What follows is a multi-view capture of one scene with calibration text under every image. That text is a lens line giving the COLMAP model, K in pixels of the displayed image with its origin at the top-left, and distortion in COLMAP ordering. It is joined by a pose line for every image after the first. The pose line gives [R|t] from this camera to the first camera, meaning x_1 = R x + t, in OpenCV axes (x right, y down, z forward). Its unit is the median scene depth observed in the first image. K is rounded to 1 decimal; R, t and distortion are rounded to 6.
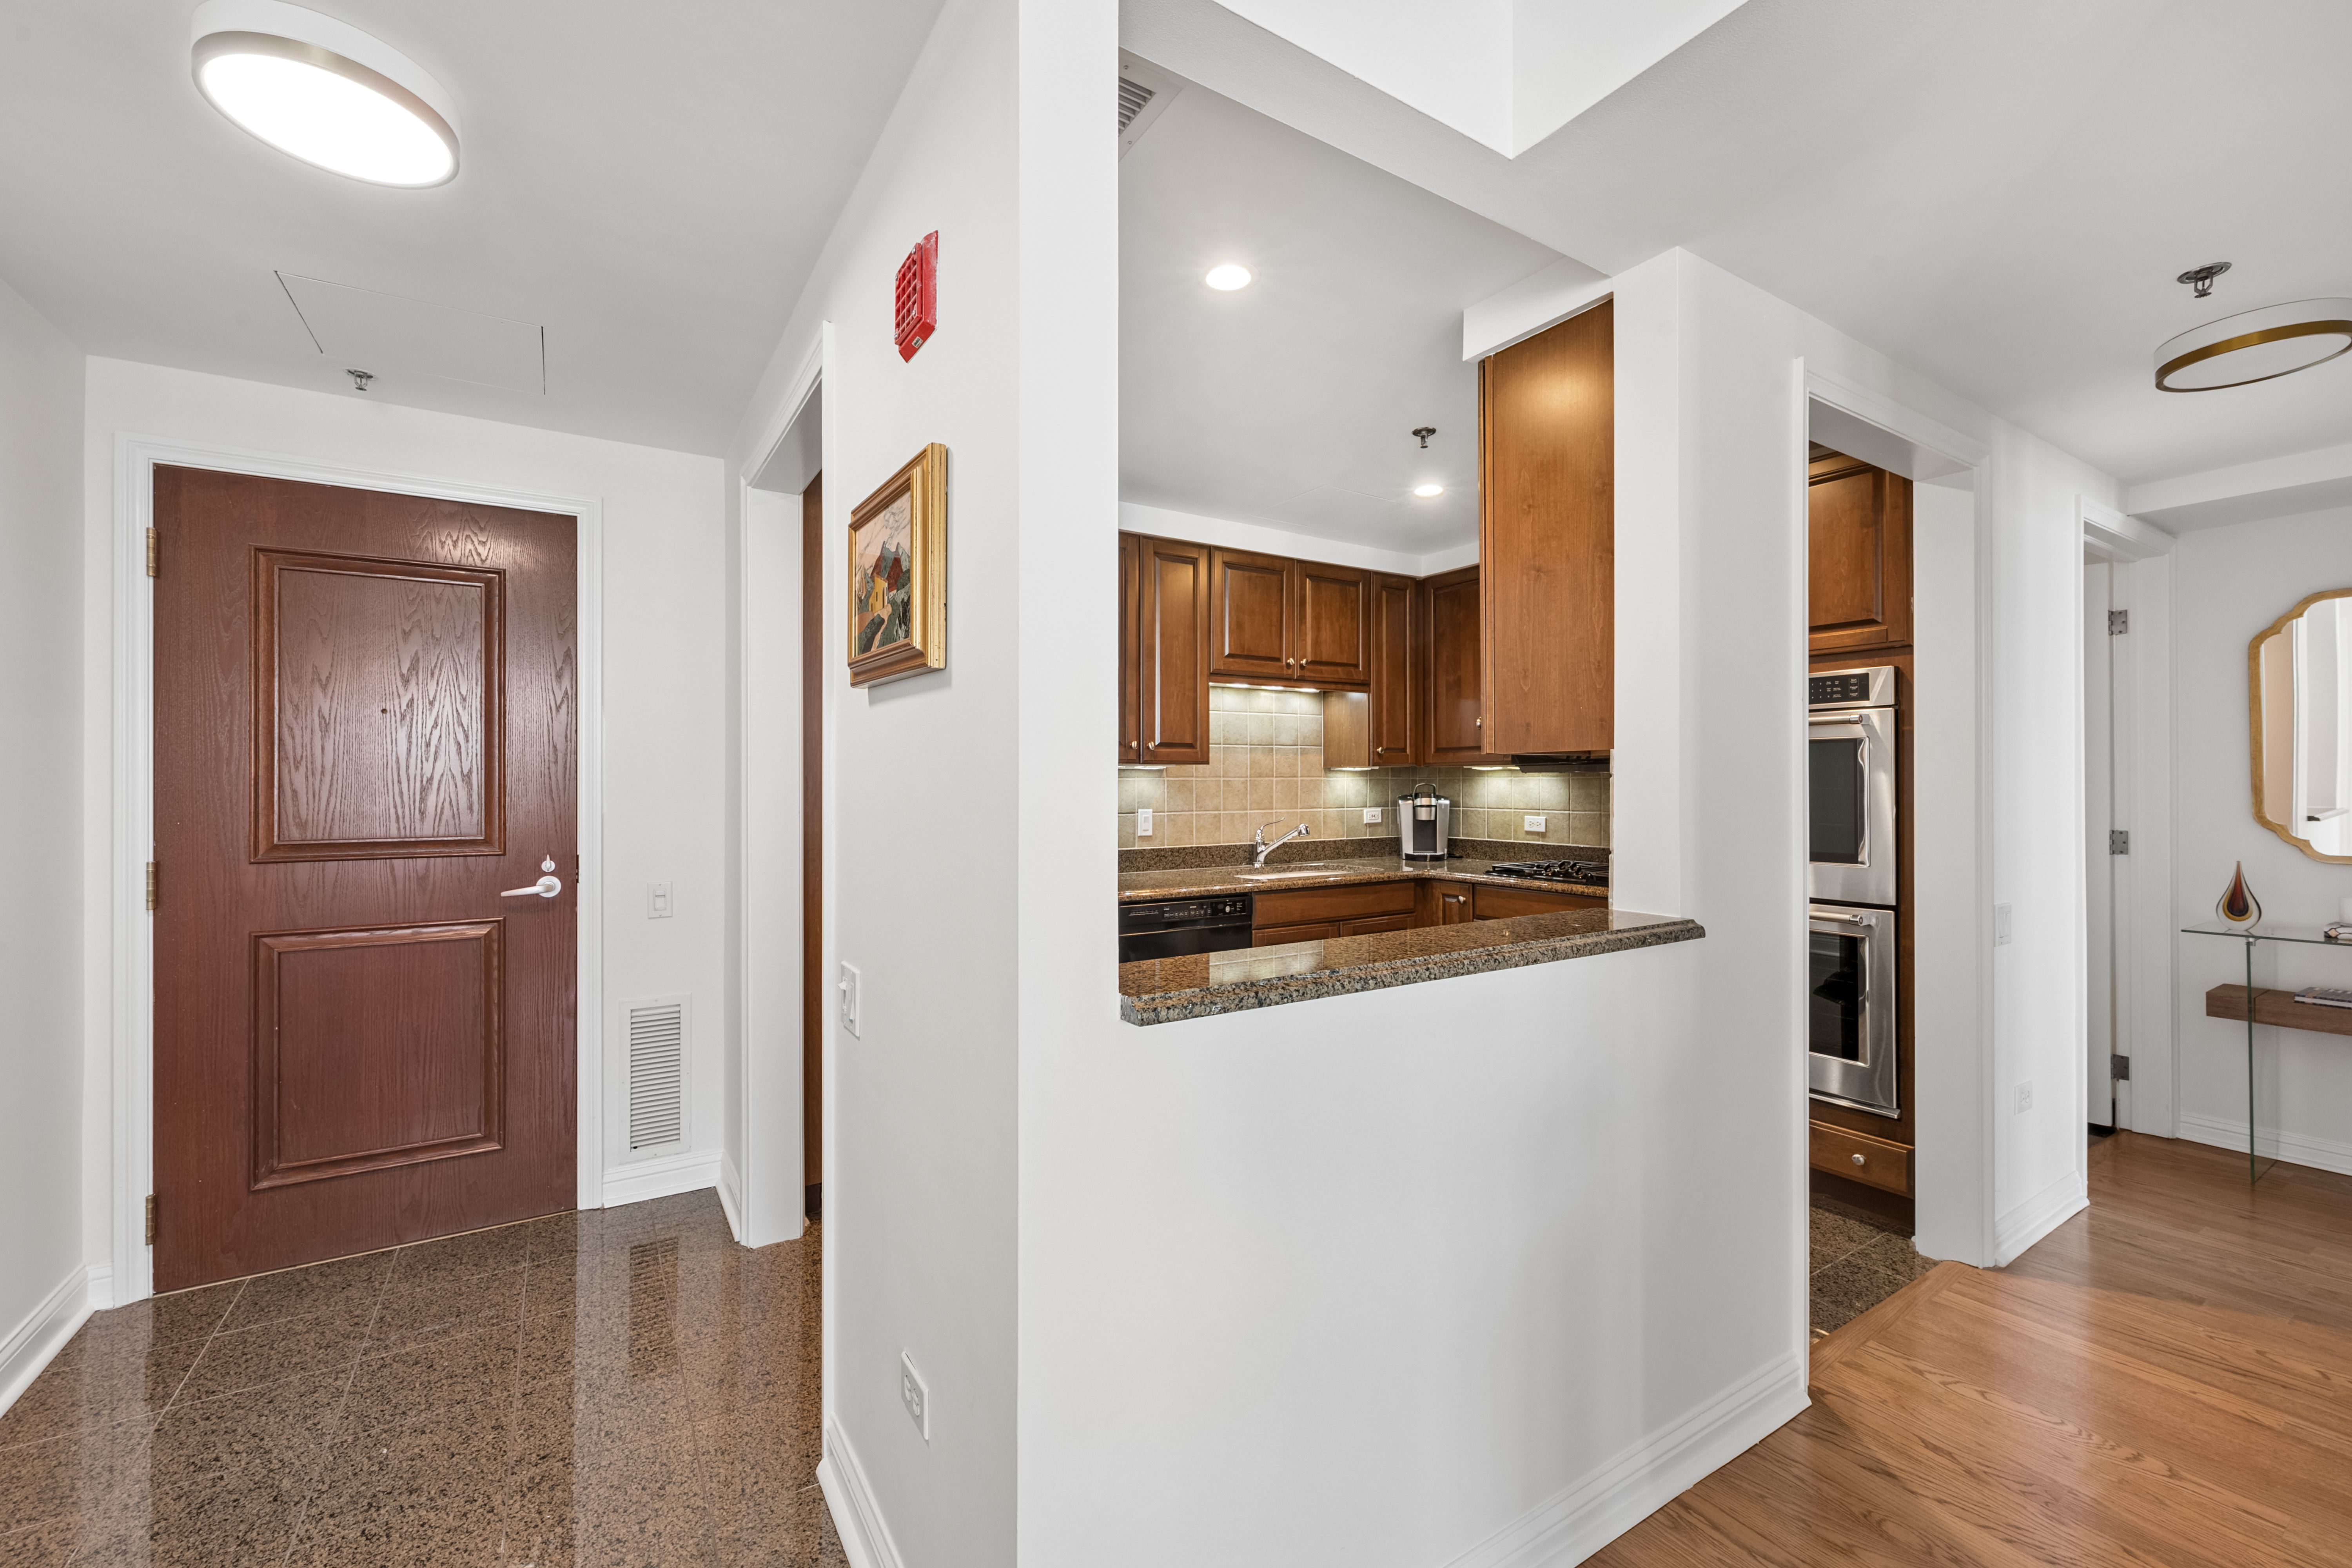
lens RADIAL K [[928.3, 0, 1170.6], [0, 928.3, 782.4], [0, 0, 1]] dist [-0.001483, -0.001281]
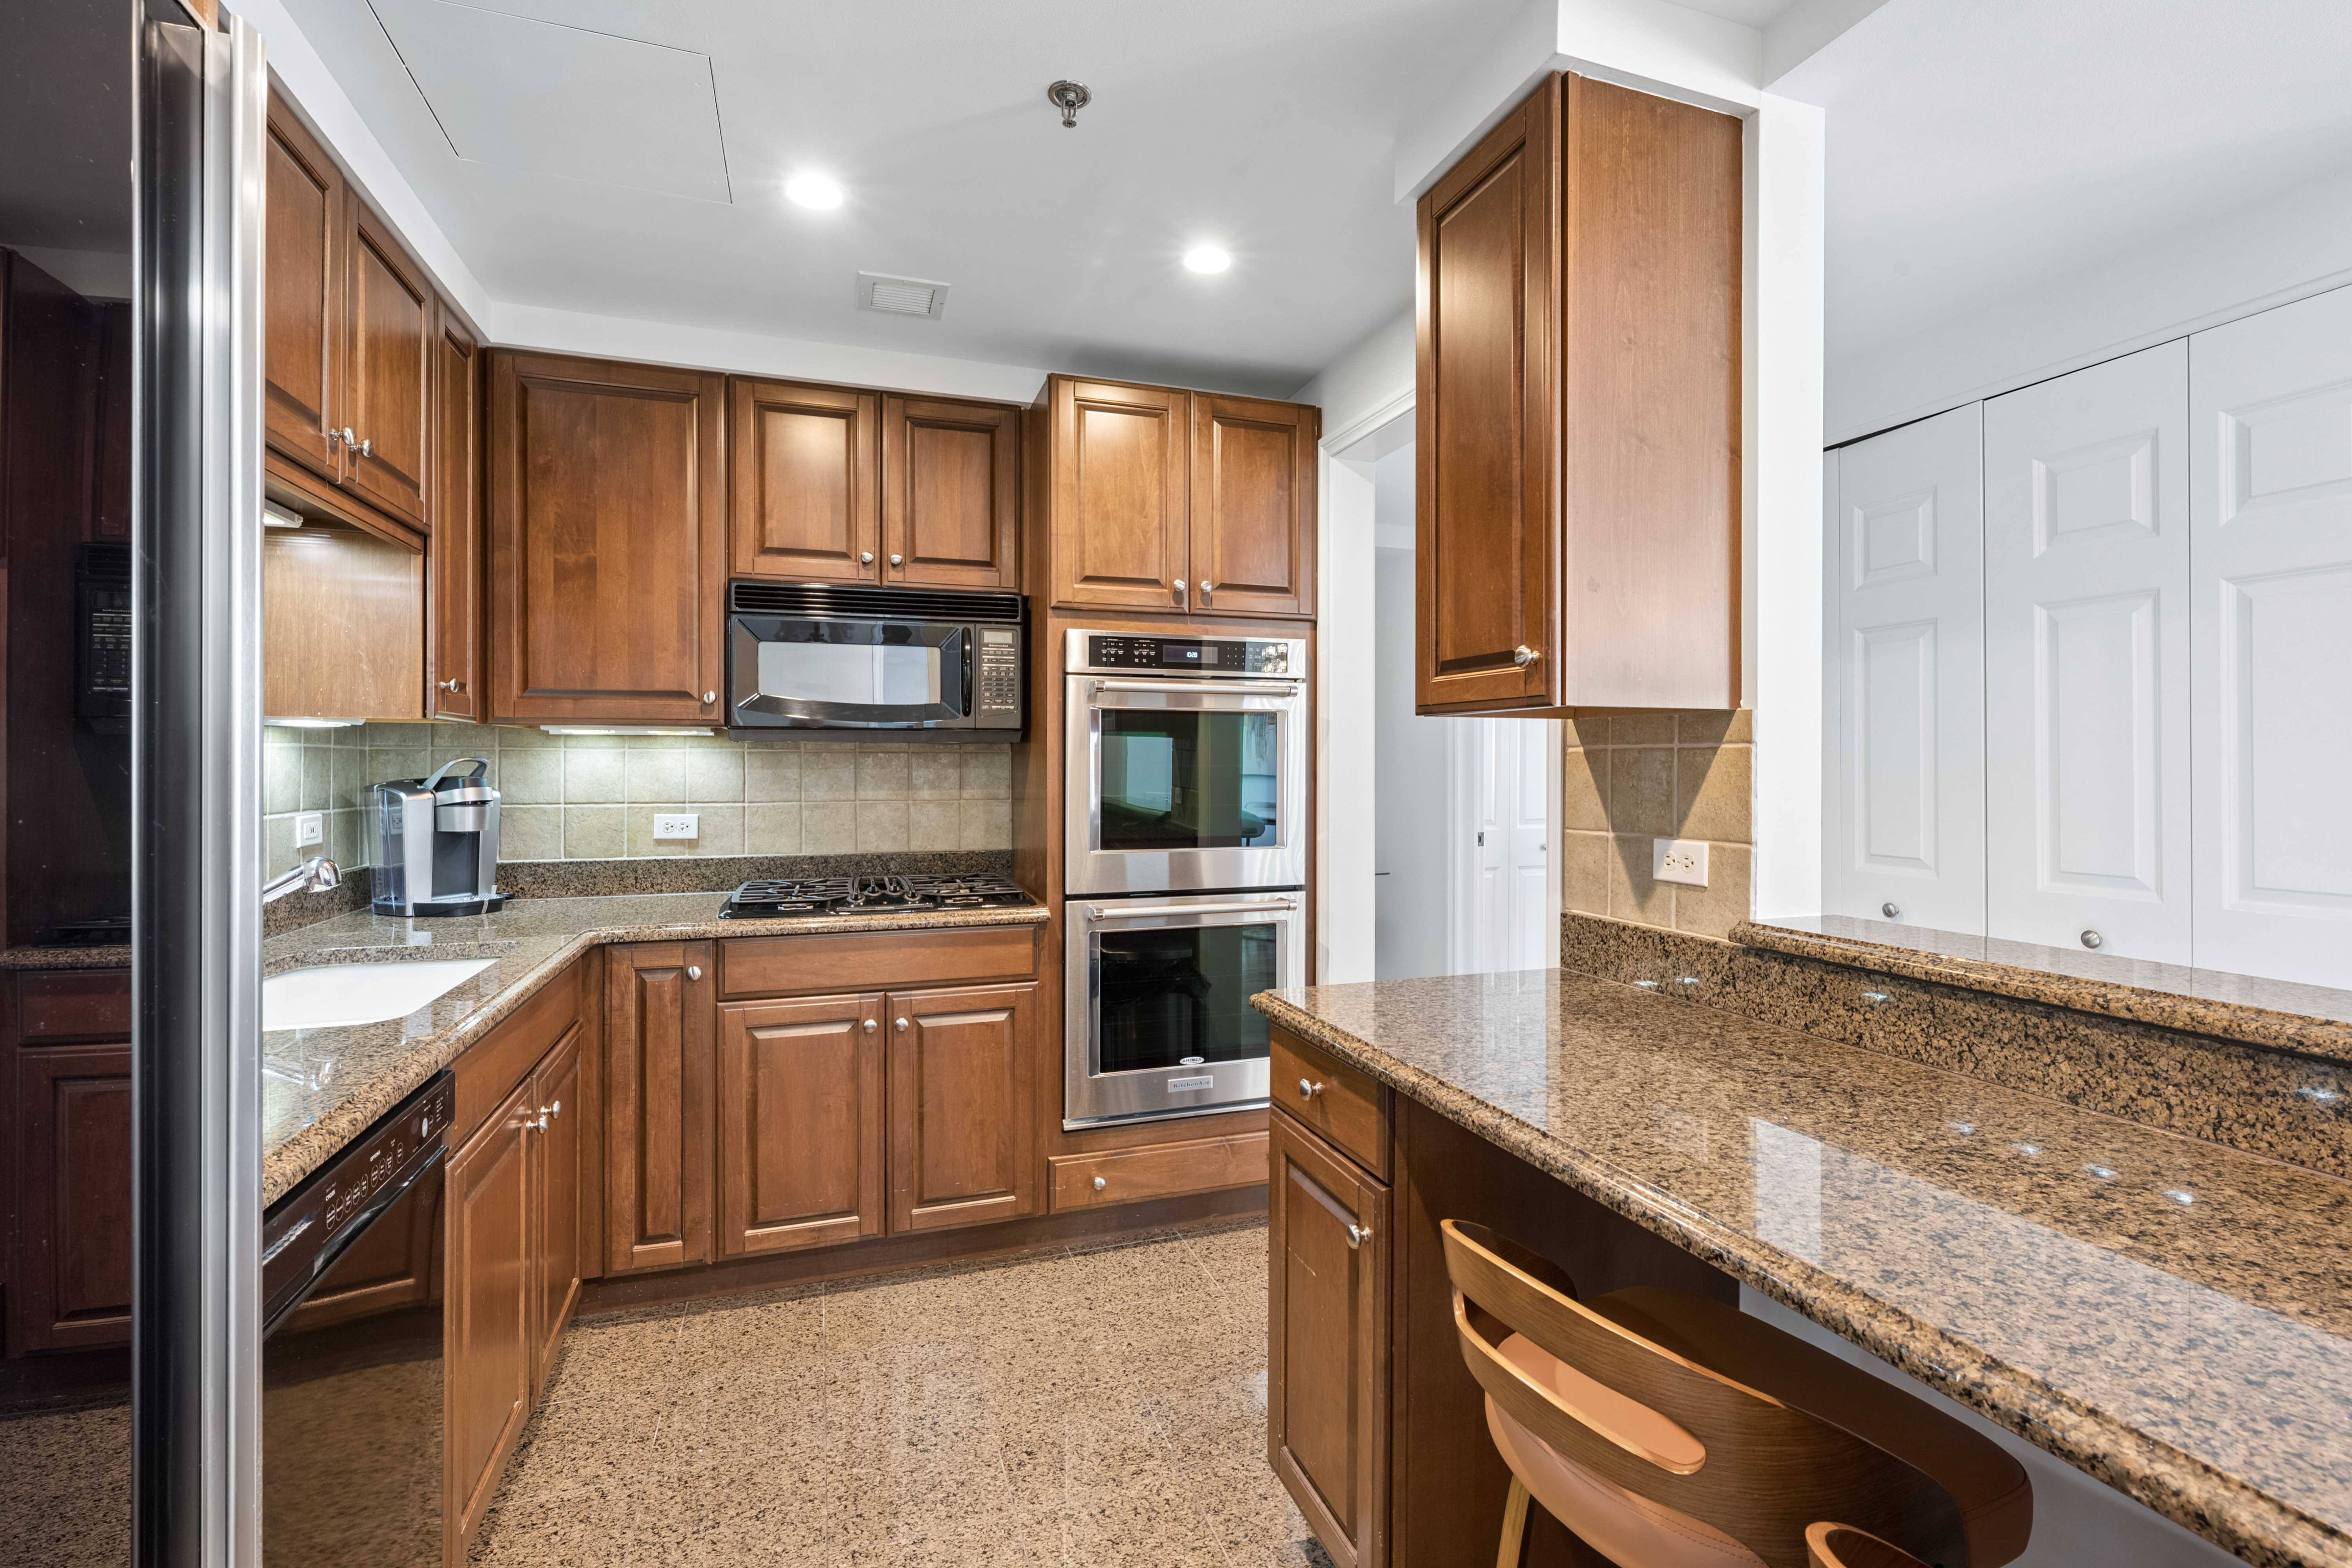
lens RADIAL K [[1052.5, 0, 1179.5], [0, 1052.5, 769.7], [0, 0, 1]] dist [0.000577, 0.000238]
pose [[0.231236, -0.002096, 0.972895, -0.236660], [-0.001943, 0.999995, 0.002616, 0.006364], [-0.972896, -0.002496, 0.231231, 0.627403]]
